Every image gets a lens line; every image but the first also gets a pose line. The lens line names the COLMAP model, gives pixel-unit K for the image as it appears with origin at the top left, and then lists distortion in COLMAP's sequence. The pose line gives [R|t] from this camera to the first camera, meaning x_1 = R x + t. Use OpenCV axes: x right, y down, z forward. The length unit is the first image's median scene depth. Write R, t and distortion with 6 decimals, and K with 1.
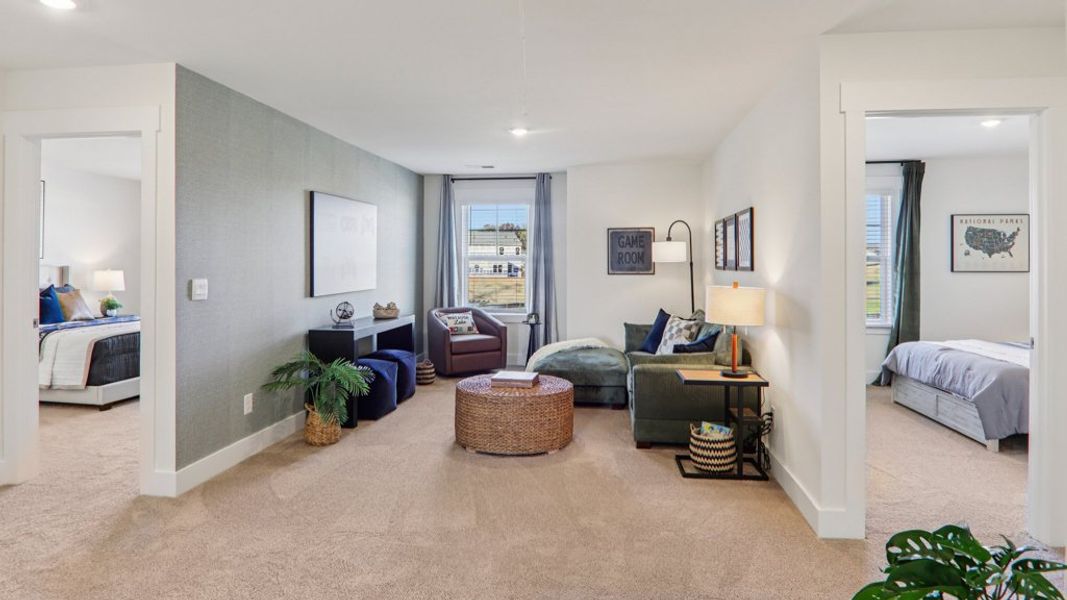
lens RADIAL K [[589.7, 0, 533.0], [0, 589.7, 248.3], [0, 0, 1]] dist [-0.002162, -0.018358]
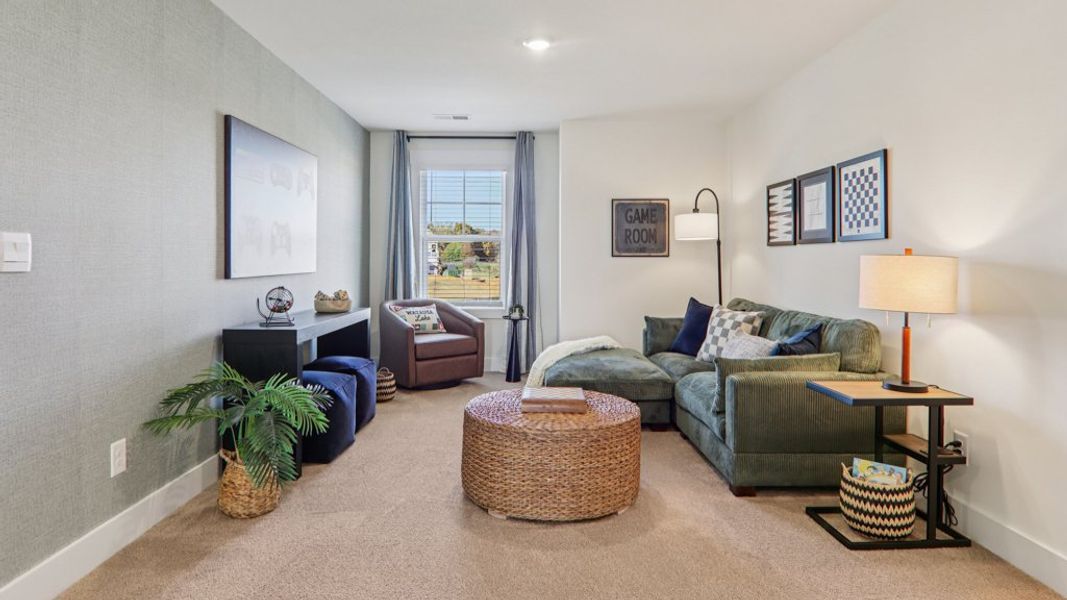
lens RADIAL K [[591.4, 0, 527.4], [0, 591.4, 254.1], [0, 0, 1]] dist [0.000965, -0.020847]
pose [[0.990609, 0.004782, 0.136645, -0.124867], [-0.006444, 0.999911, 0.011722, 0.041609], [-0.136576, -0.012493, 0.990551, 0.283620]]
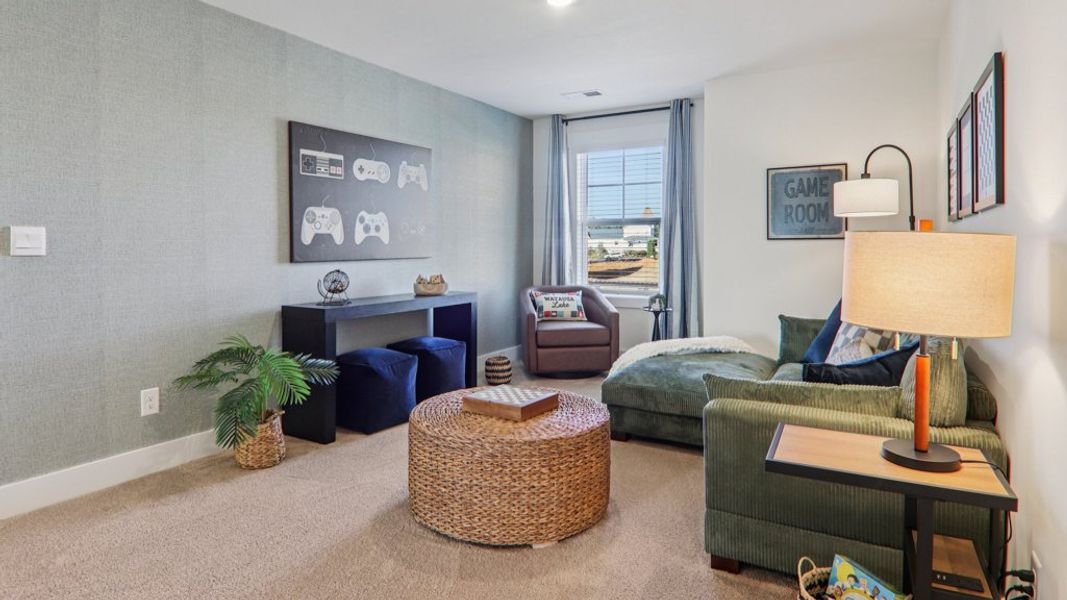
lens RADIAL K [[589.7, 0, 533.0], [0, 589.7, 248.3], [0, 0, 1]] dist [-0.002162, -0.018358]
pose [[0.921350, -0.000816, -0.388734, 0.182169], [0.011238, 0.999636, 0.024539, 0.045183], [0.388573, -0.026977, 0.921023, 0.388797]]
